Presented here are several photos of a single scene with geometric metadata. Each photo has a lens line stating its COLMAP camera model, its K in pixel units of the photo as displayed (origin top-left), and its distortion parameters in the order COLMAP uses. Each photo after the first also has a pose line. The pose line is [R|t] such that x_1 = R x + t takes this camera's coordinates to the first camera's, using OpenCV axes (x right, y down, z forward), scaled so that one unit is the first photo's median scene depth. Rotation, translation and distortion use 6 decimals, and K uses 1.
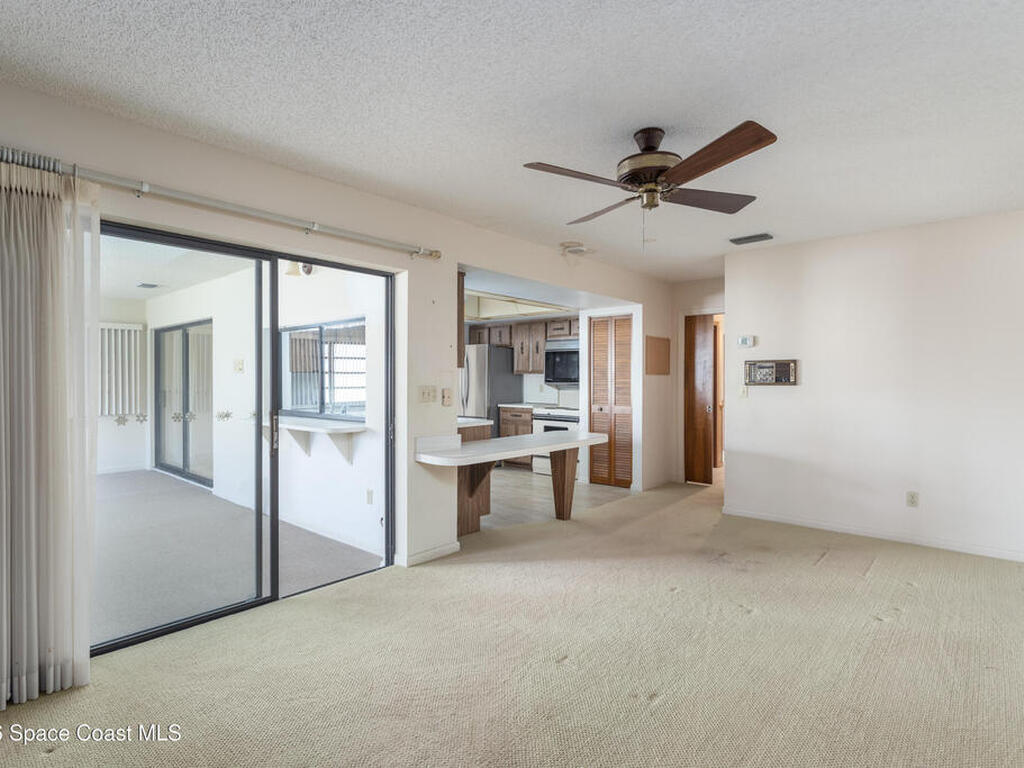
lens RADIAL K [[539.4, 0, 515.4], [0, 539.4, 385.6], [0, 0, 1]] dist [-0.000986, 0.000320]
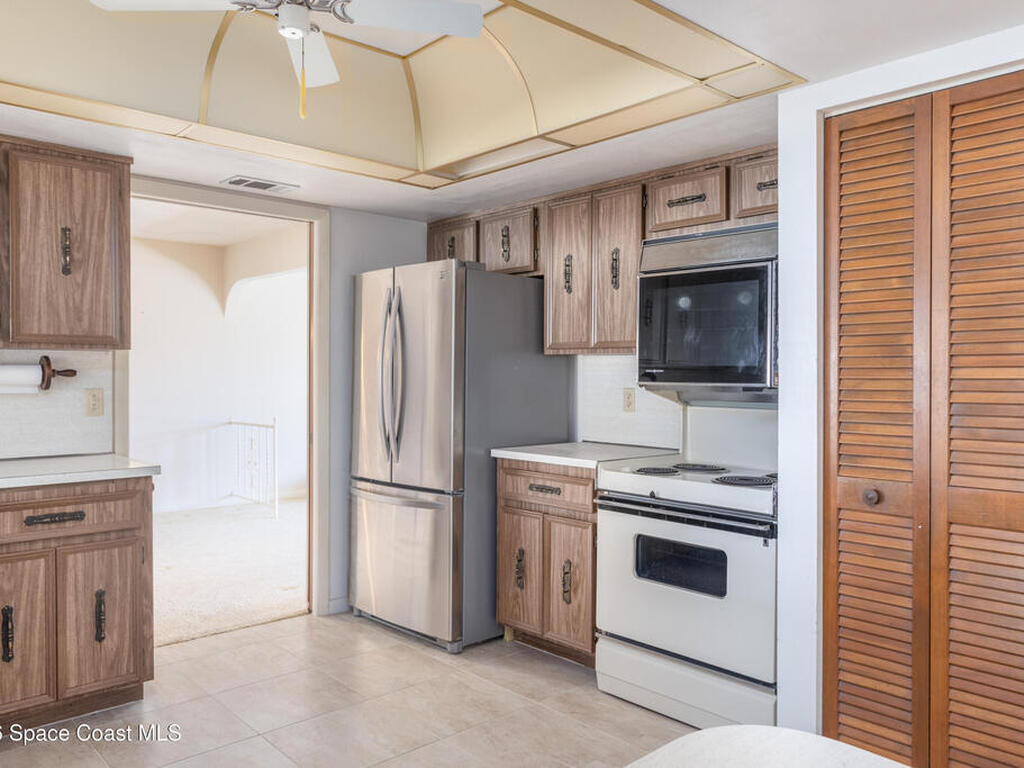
lens RADIAL K [[798.2, 0, 512.0], [0, 798.2, 384.0], [0, 0, 1]] dist [-0.003818, -0.000721]
pose [[0.995090, 0.001692, -0.098961, 0.027634], [-0.001409, 0.999995, 0.002927, -0.005300], [0.098965, -0.002773, 0.995087, 0.542681]]
